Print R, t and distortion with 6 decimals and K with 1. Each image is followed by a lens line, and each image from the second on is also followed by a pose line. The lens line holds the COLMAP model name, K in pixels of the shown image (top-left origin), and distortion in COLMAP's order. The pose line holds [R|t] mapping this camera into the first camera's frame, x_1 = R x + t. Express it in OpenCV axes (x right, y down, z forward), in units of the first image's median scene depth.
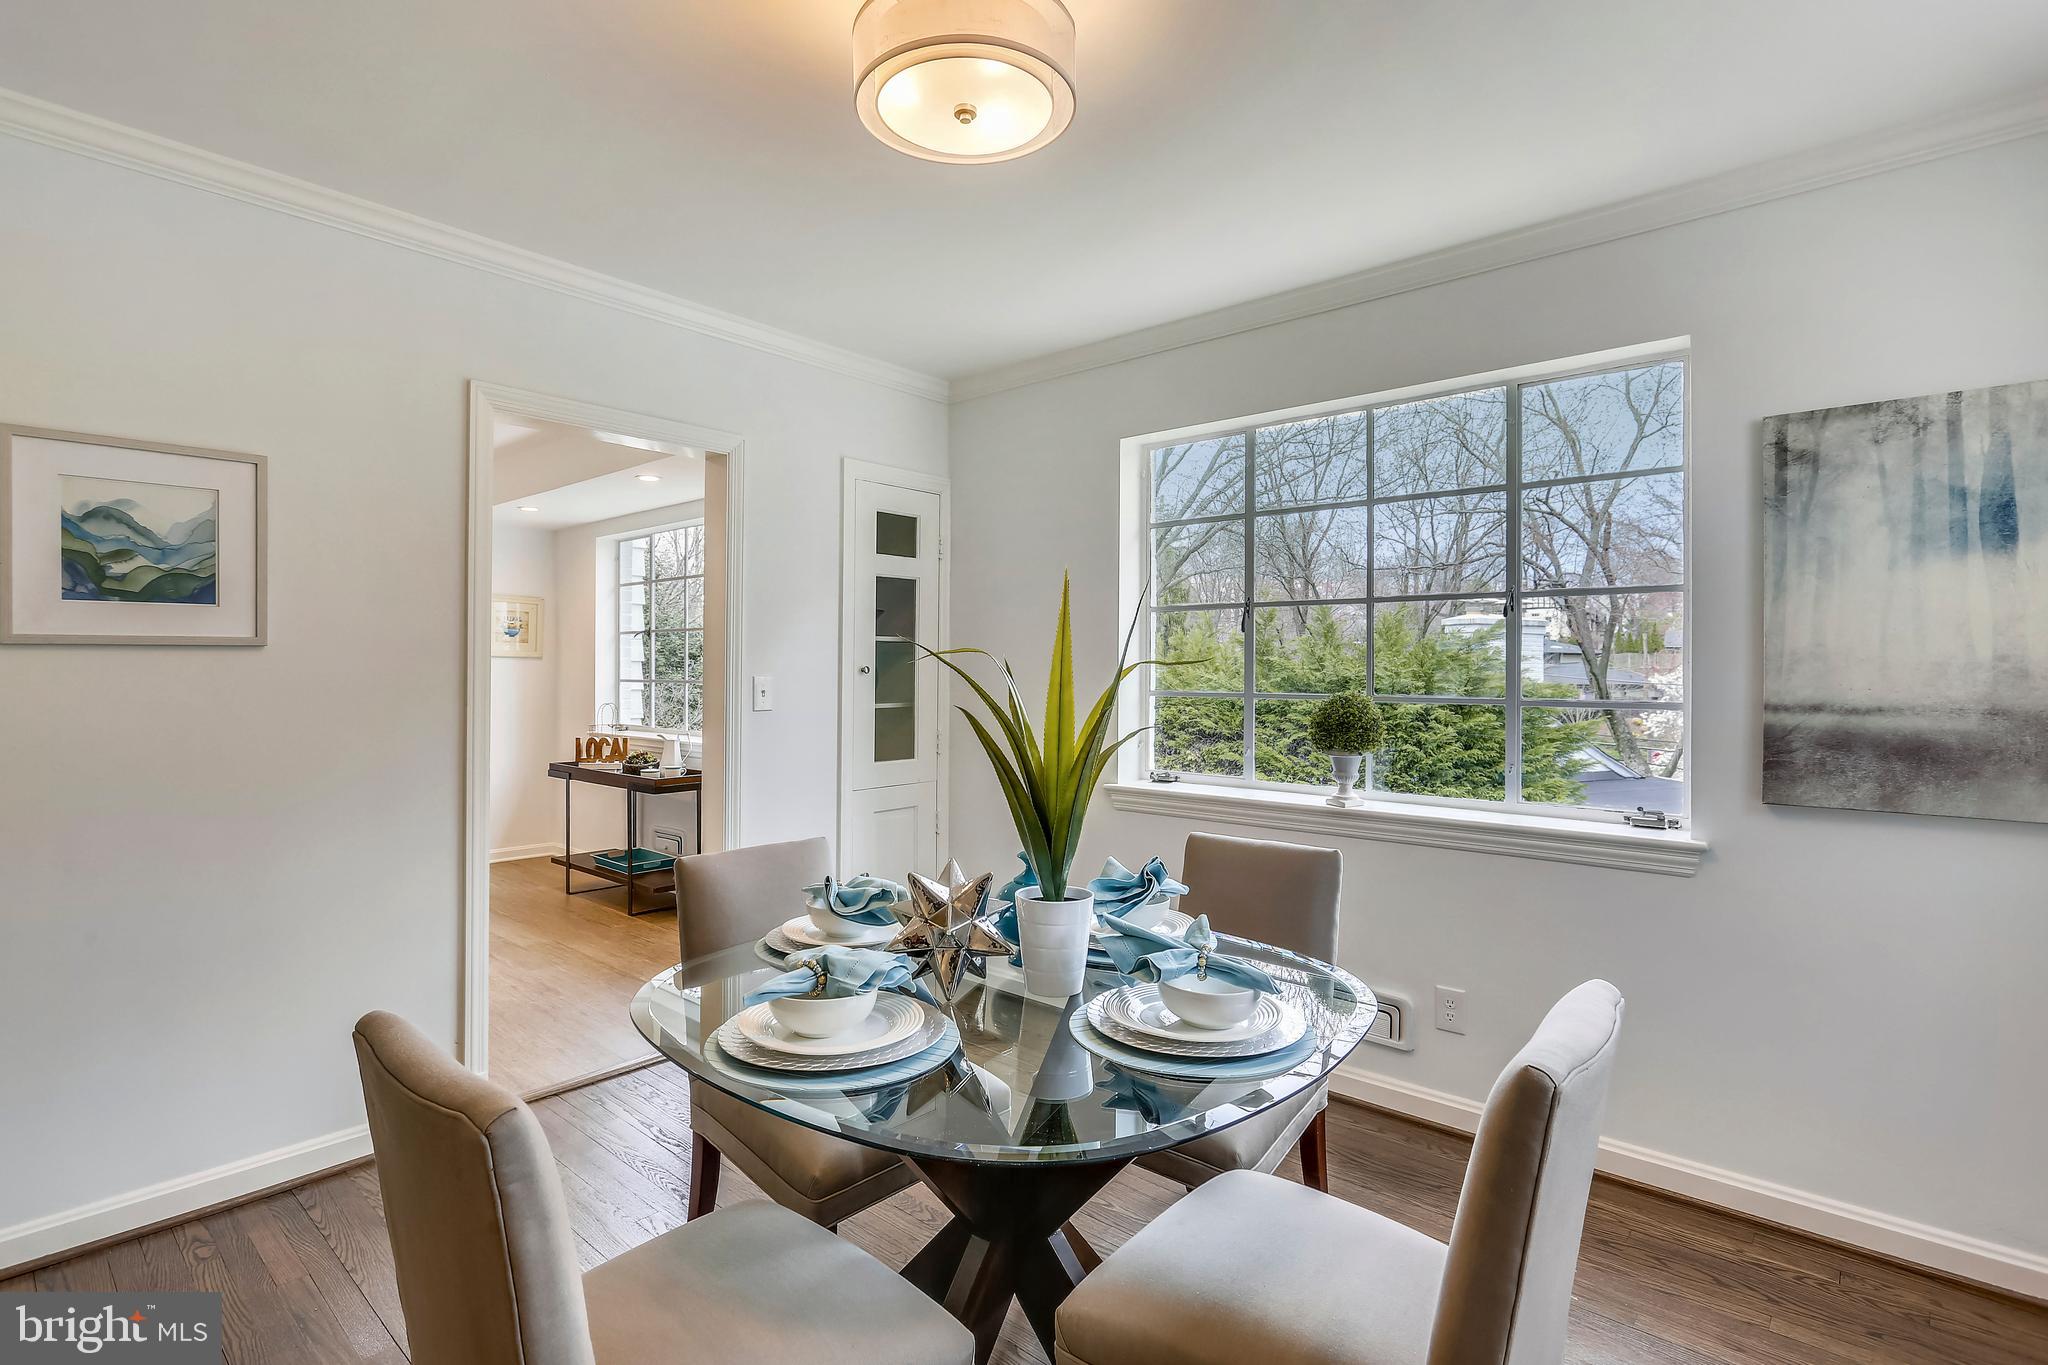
lens RADIAL K [[973.9, 0, 1021.1], [0, 973.9, 662.2], [0, 0, 1]] dist [-0.007093, 0.000465]
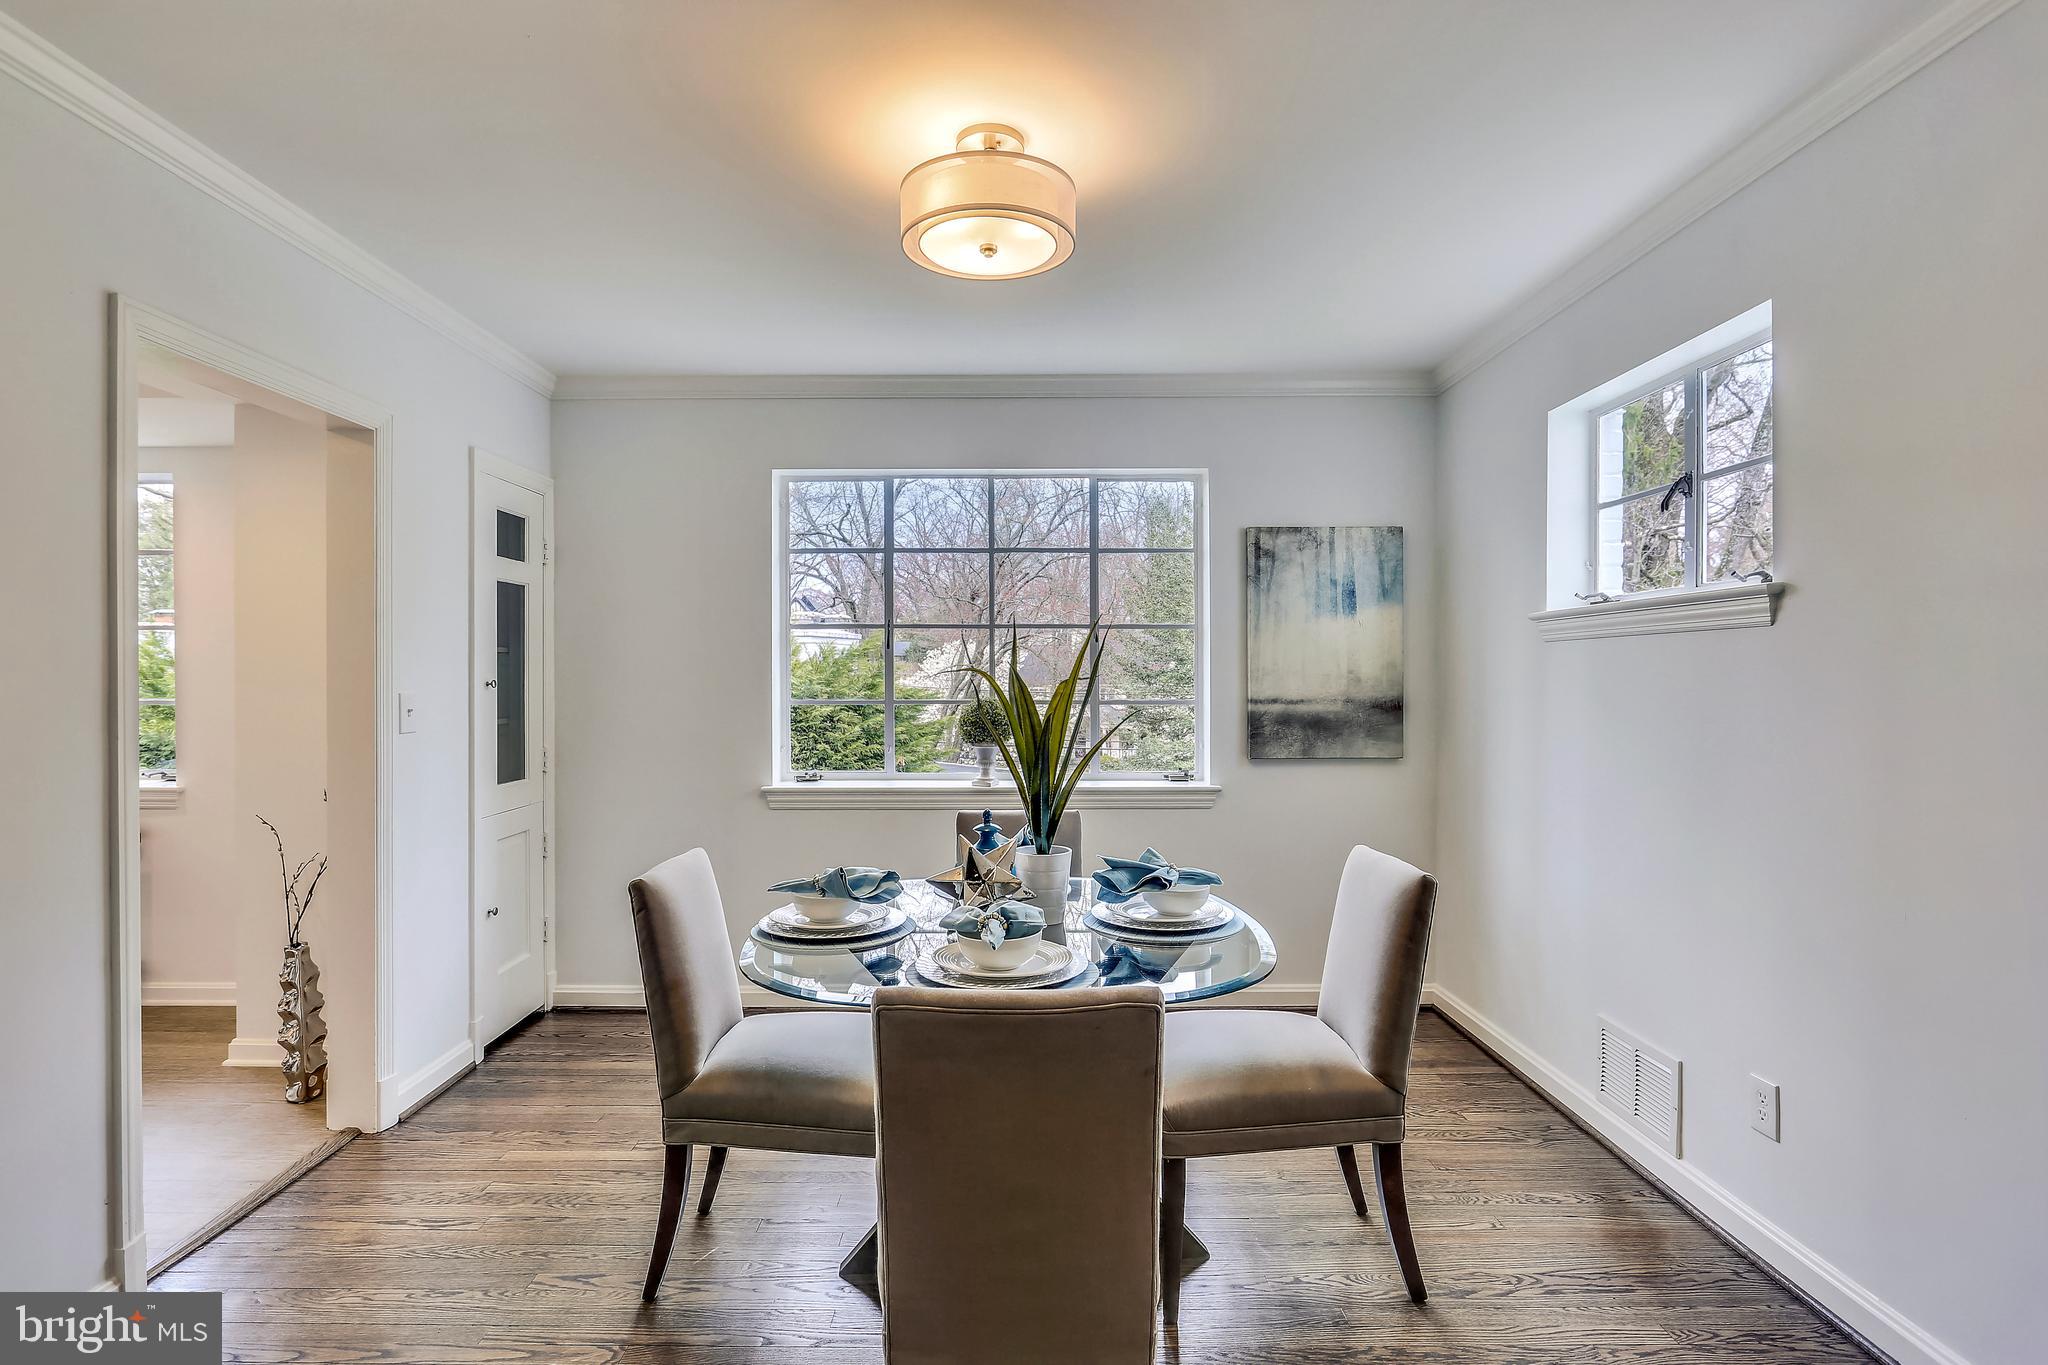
lens RADIAL K [[973.9, 0, 1008.8], [0, 973.9, 689.1], [0, 0, 1]] dist [-0.007093, 0.000465]
pose [[0.755219, -0.015324, 0.655294, -0.651739], [0.001063, 0.999754, 0.022154, -0.012234], [-0.655472, -0.016035, 0.755049, 0.006063]]
